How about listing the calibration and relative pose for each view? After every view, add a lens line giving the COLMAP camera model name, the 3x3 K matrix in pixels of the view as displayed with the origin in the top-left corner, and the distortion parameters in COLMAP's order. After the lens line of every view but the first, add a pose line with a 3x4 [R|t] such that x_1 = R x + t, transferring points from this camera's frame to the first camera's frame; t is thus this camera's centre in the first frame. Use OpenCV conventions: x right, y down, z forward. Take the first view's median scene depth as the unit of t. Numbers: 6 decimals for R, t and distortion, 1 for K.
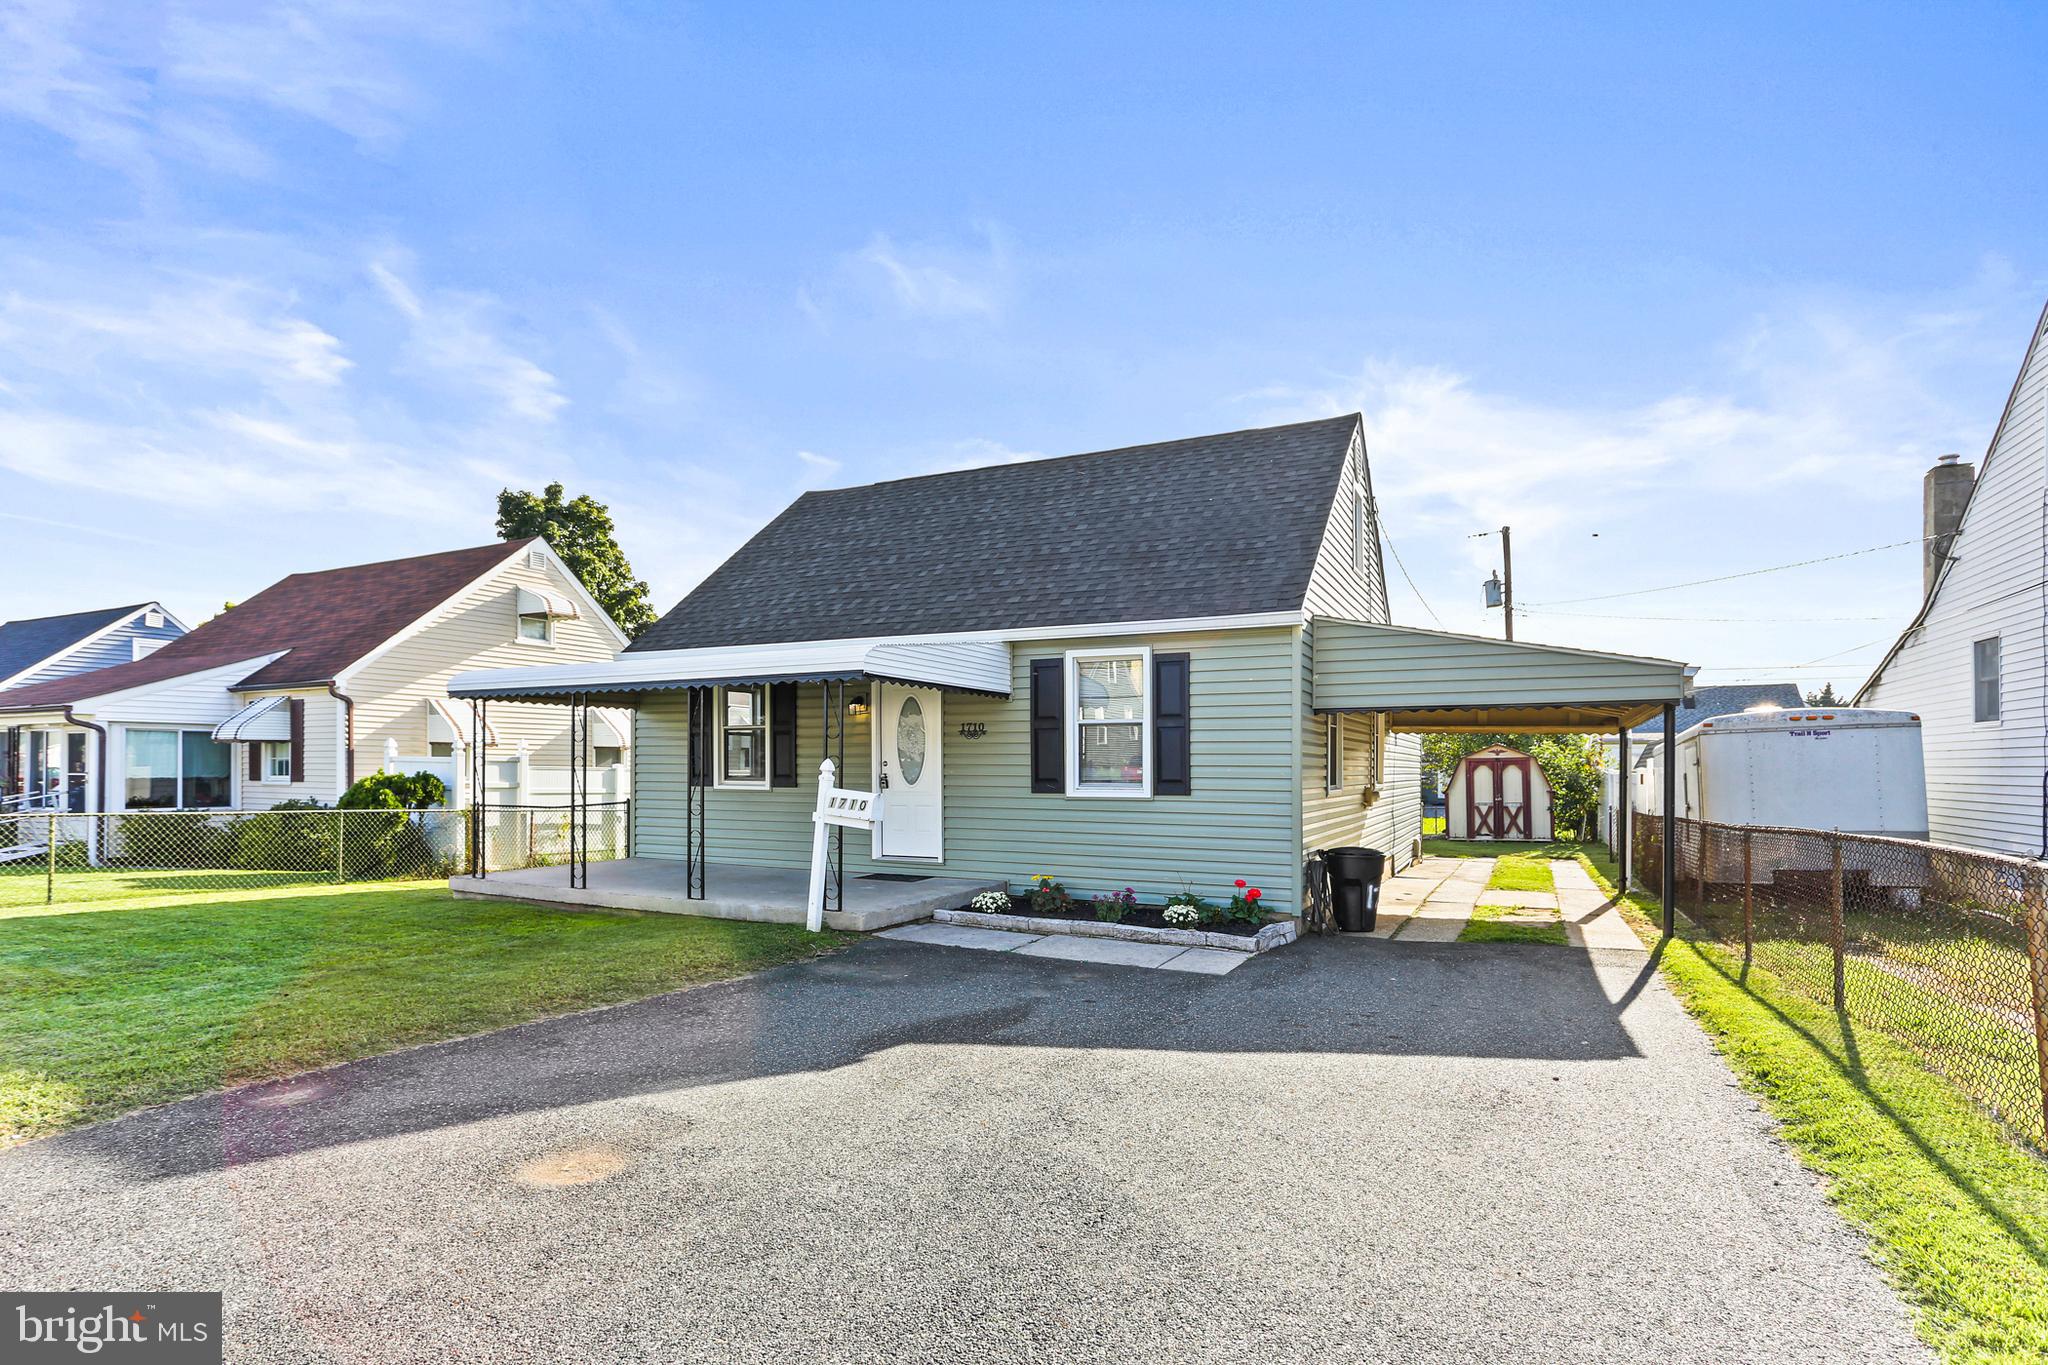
lens RADIAL K [[1007.0, 0, 1025.4], [0, 1007.0, 710.5], [0, 0, 1]] dist [-0.029256, 0.000223]
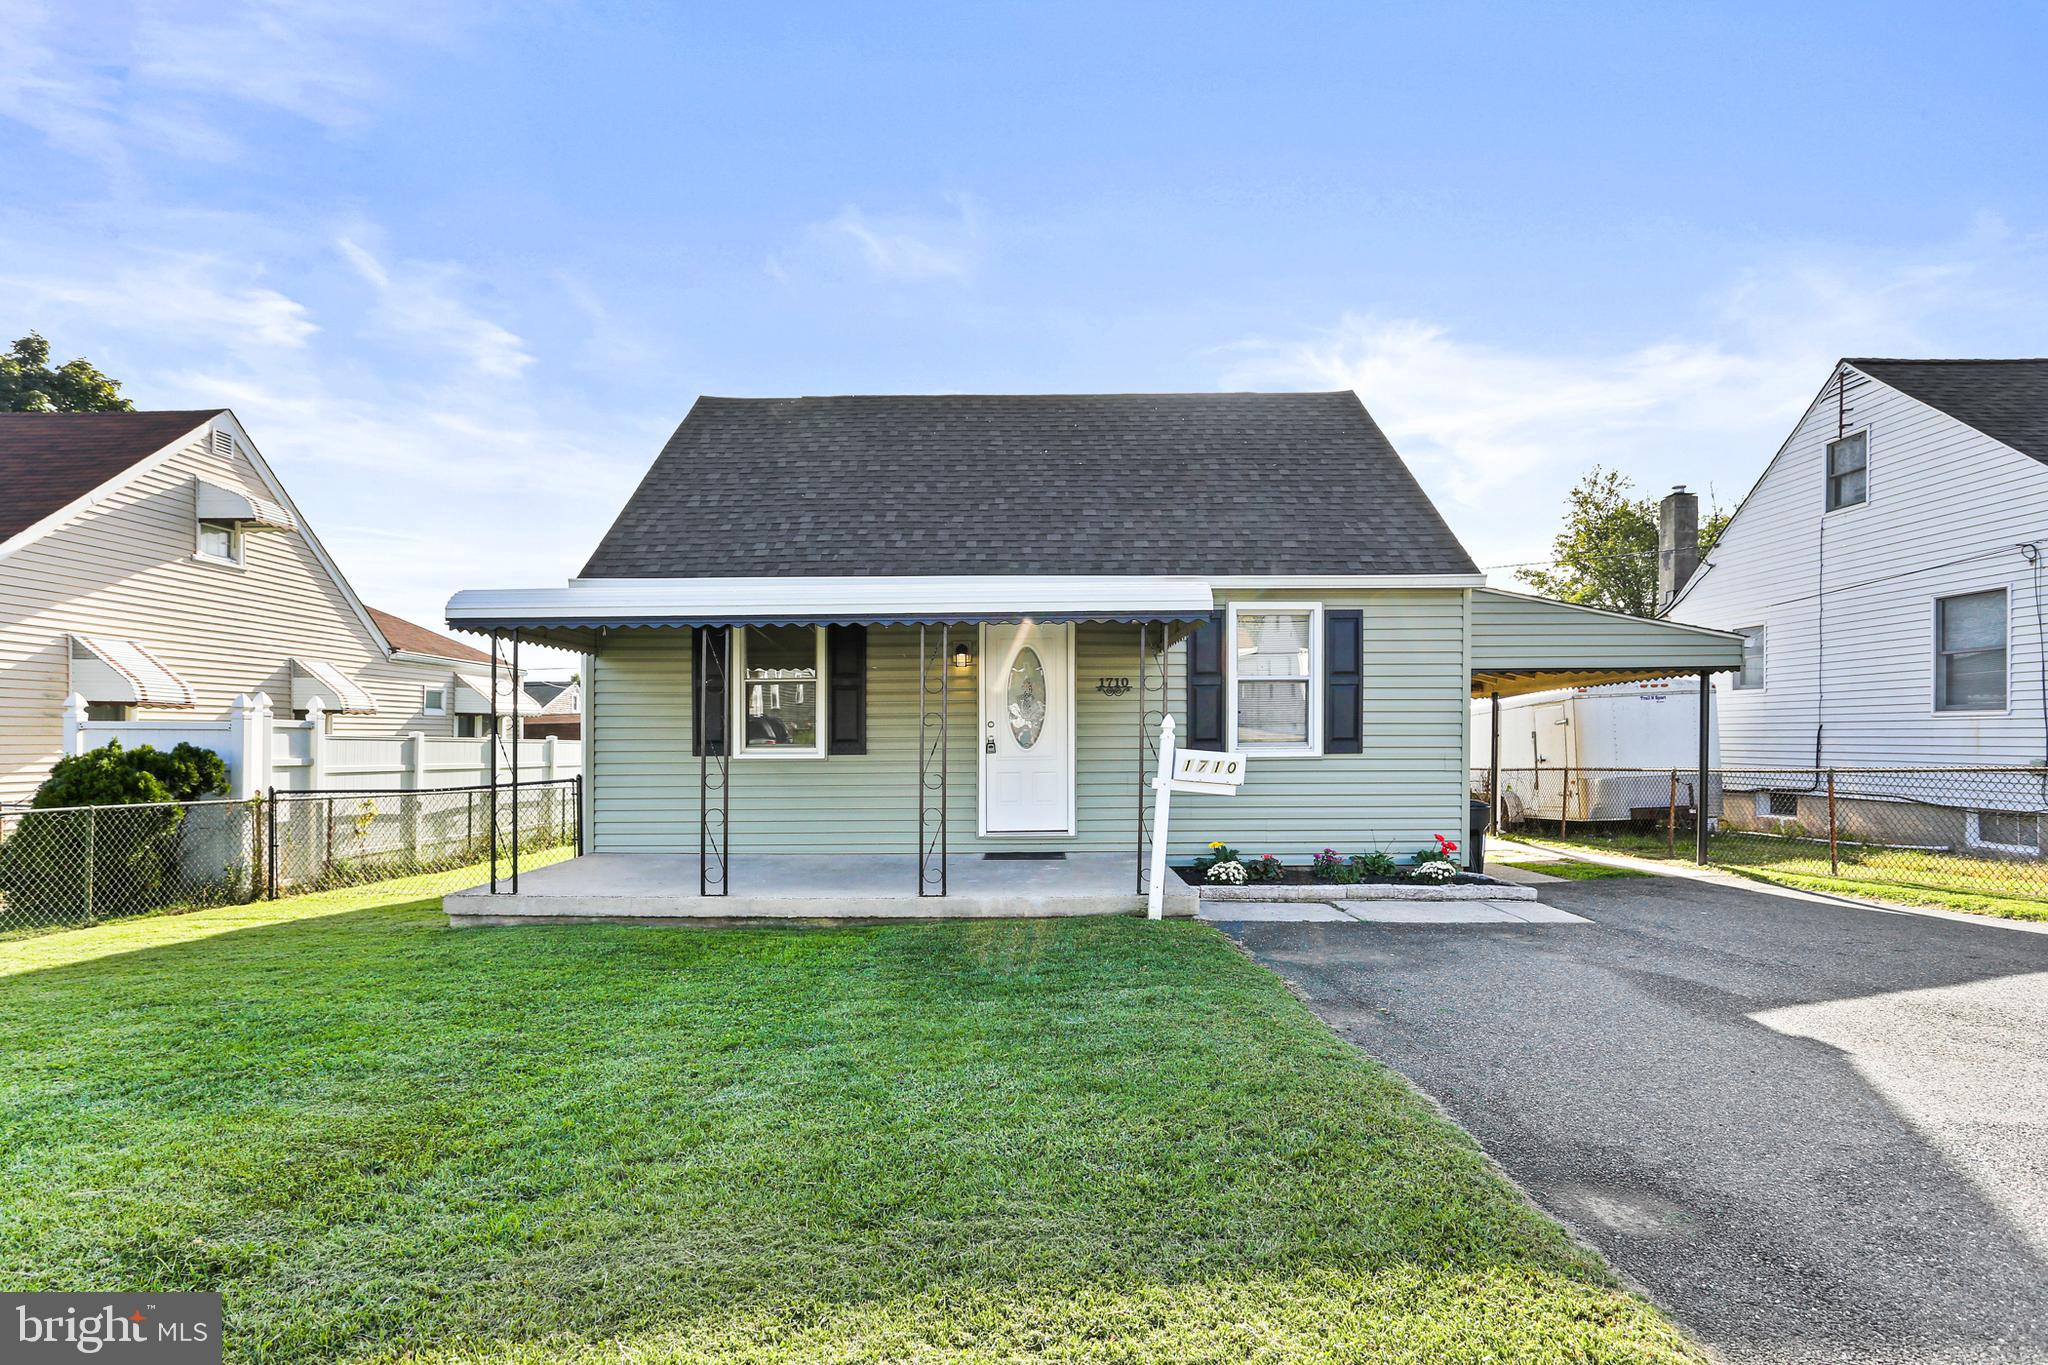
lens RADIAL K [[1019.3, 0, 1024.0], [0, 1019.3, 682.5], [0, 0, 1]] dist [-0.045586, 0.029785]
pose [[0.899559, 0.013244, 0.436598, -0.514643], [-0.014227, 0.999898, -0.001017, 0.018212], [-0.436567, -0.005297, 0.899656, 0.215834]]
